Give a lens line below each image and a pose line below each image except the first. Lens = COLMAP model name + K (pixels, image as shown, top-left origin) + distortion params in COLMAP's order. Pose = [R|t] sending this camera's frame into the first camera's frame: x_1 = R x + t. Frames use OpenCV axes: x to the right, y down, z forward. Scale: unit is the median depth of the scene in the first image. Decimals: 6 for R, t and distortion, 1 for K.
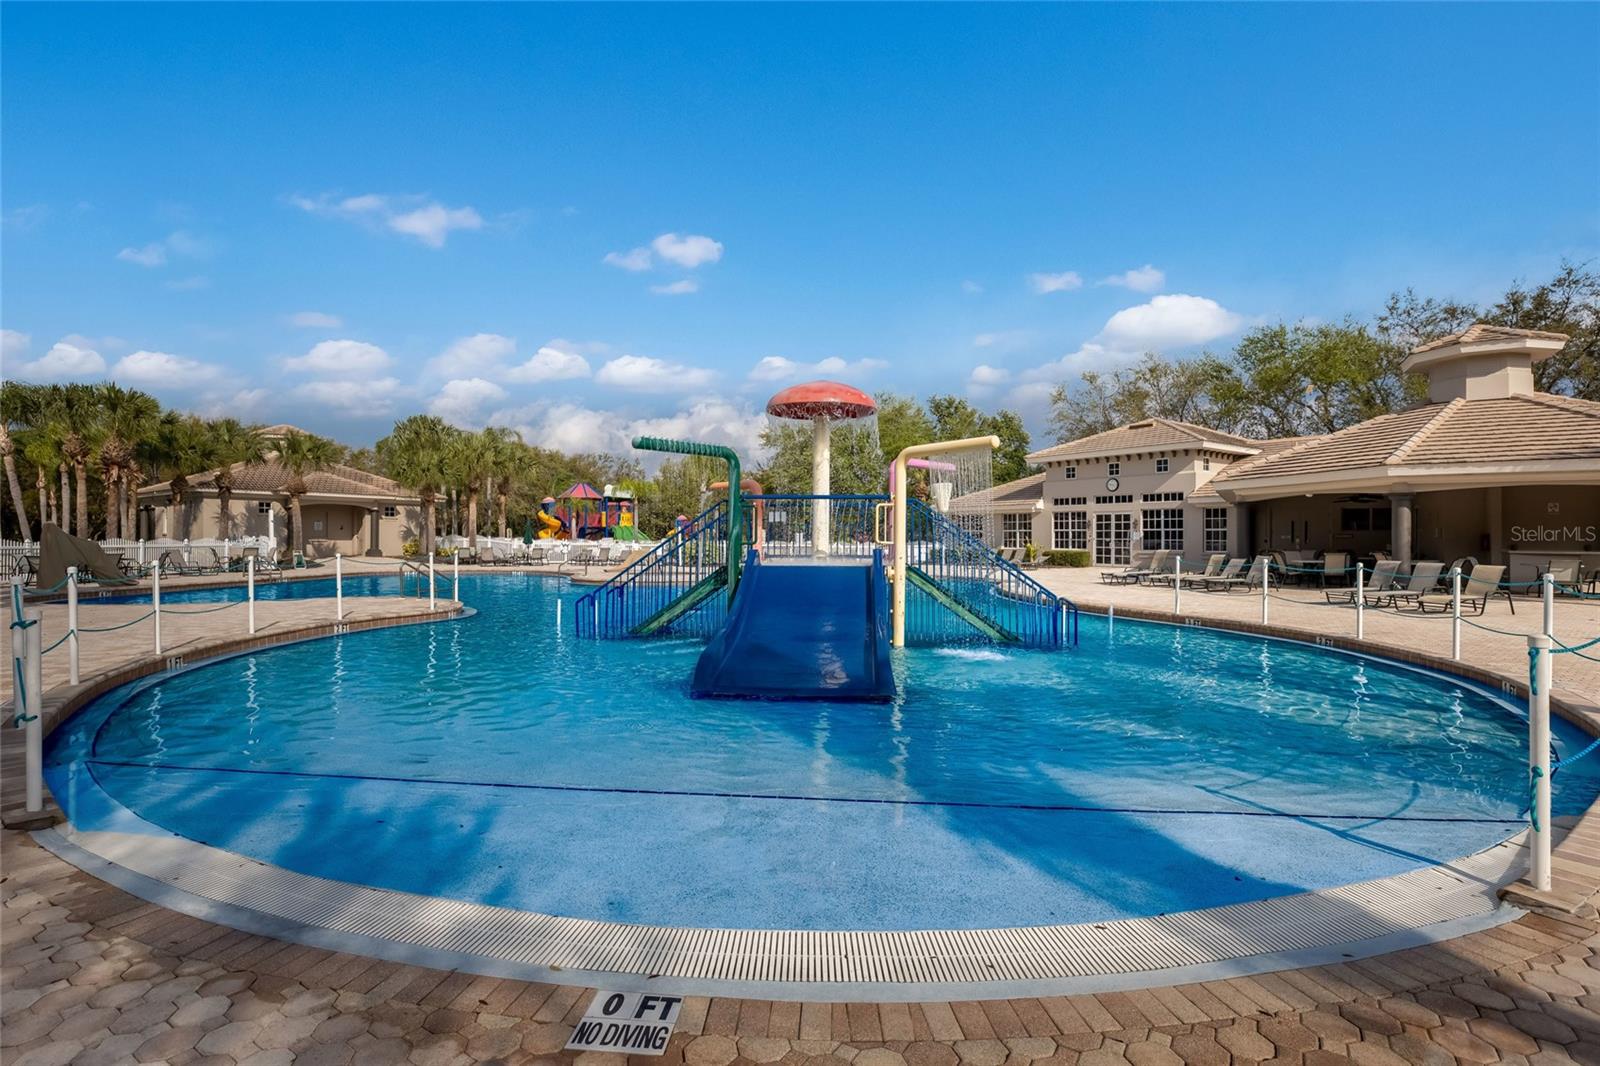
lens RADIAL K [[750.0, 0, 799.4], [0, 750.0, 537.3], [0, 0, 1]] dist [0.000074, 0.000002]
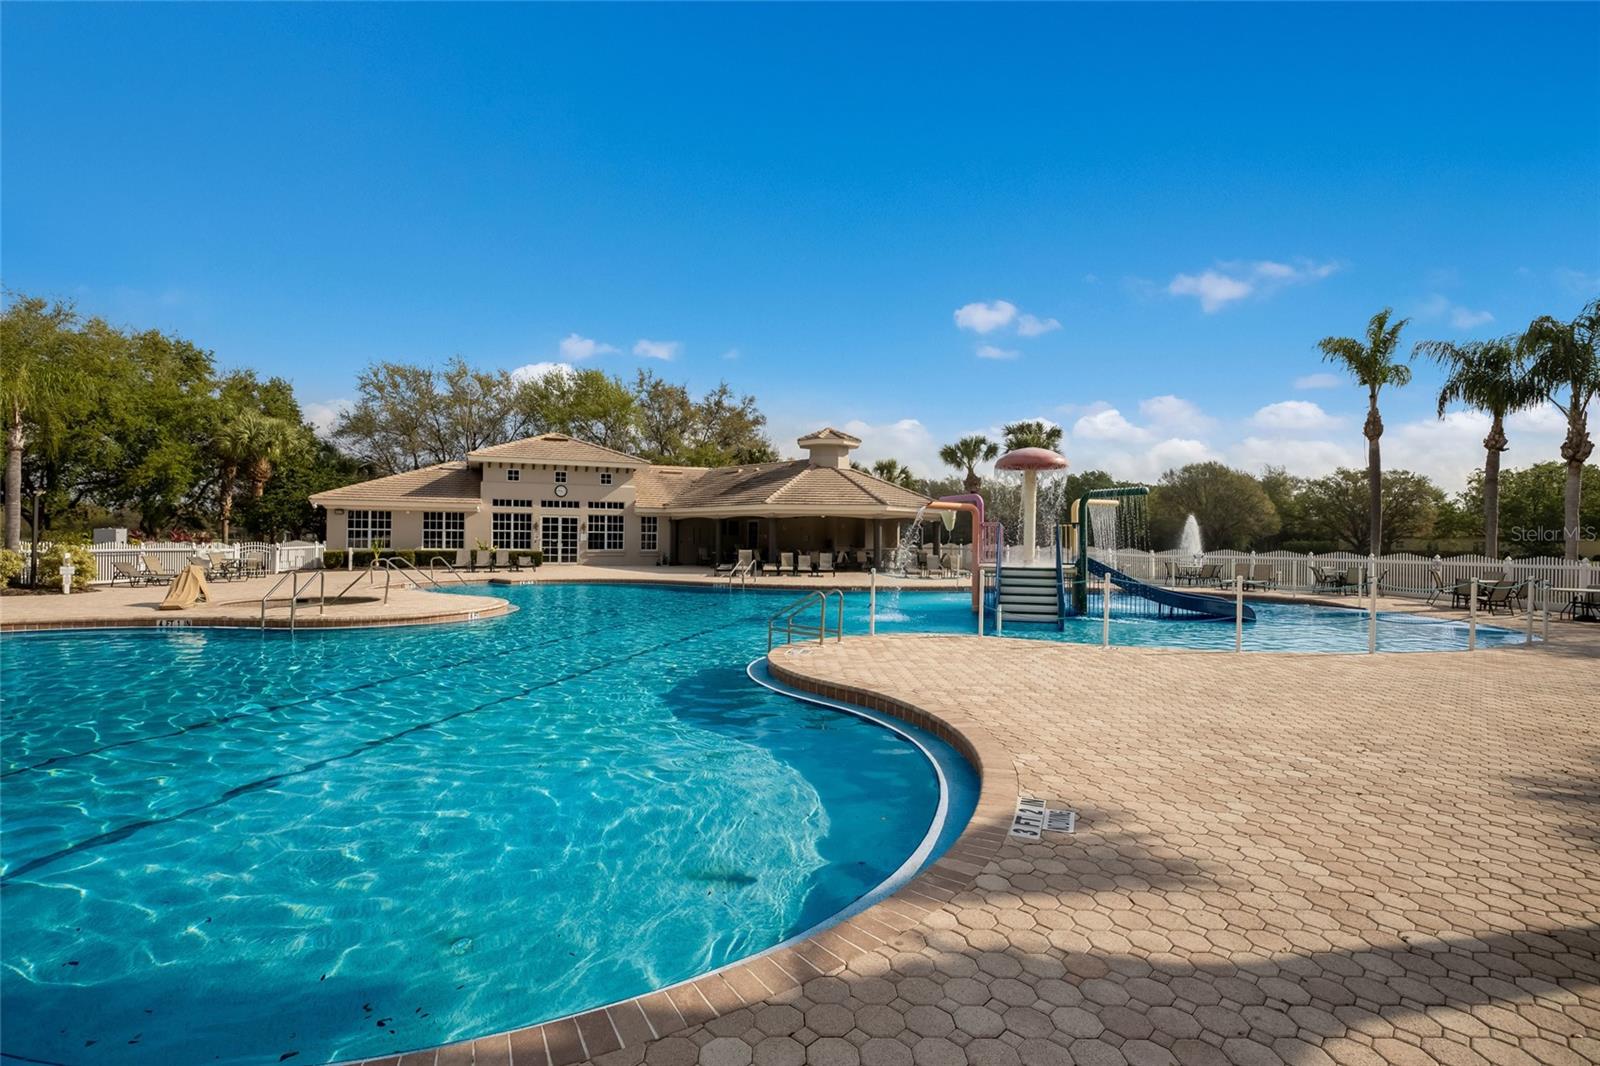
lens RADIAL K [[750.0, 0, 799.9], [0, 750.0, 536.7], [0, 0, 1]] dist [0.000074, 0.000002]
pose [[0.250126, 0.008163, 0.968179, -0.573453], [-0.007191, 0.999953, -0.006573, 0.002451], [-0.968187, -0.005318, 0.250173, 0.379326]]
